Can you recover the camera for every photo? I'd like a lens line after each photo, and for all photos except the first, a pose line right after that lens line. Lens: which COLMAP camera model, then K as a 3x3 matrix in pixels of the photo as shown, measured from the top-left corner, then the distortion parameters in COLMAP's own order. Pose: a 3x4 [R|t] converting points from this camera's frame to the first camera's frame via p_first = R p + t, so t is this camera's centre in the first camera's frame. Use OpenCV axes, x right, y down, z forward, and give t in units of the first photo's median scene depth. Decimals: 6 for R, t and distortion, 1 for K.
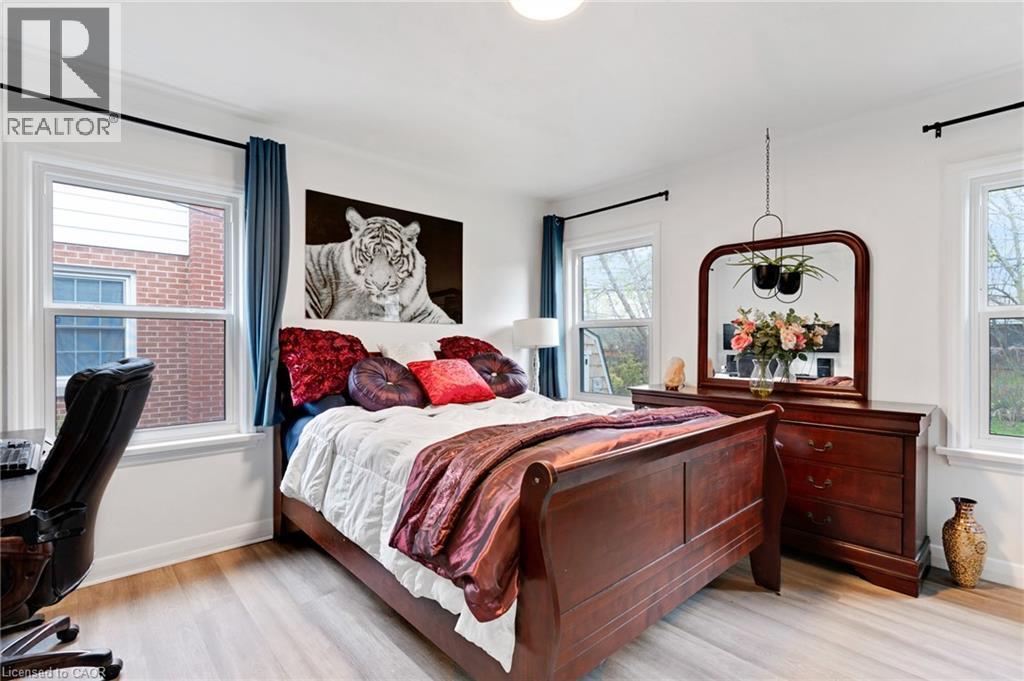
lens RADIAL K [[481.9, 0, 508.8], [0, 481.9, 342.3], [0, 0, 1]] dist [0.005270, -0.001459]
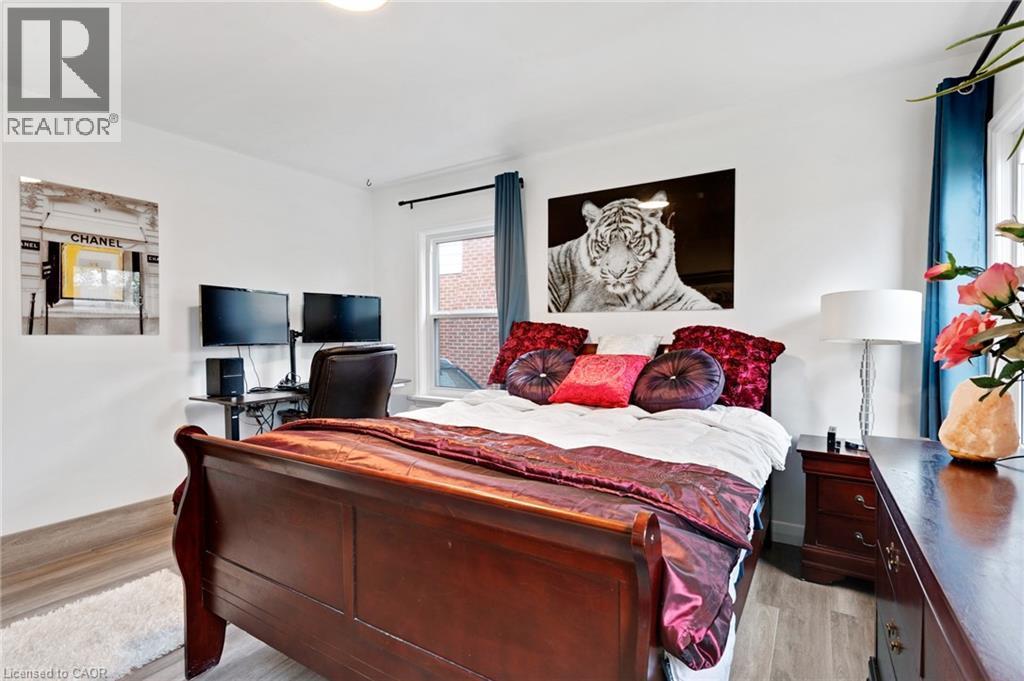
lens RADIAL K [[481.9, 0, 509.6], [0, 481.9, 338.1], [0, 0, 1]] dist [0.005270, -0.001459]
pose [[0.266620, 0.010419, -0.963745, 0.589021], [-0.000076, 0.999942, 0.010789, -0.001915], [0.963802, -0.002804, 0.266606, 0.548187]]
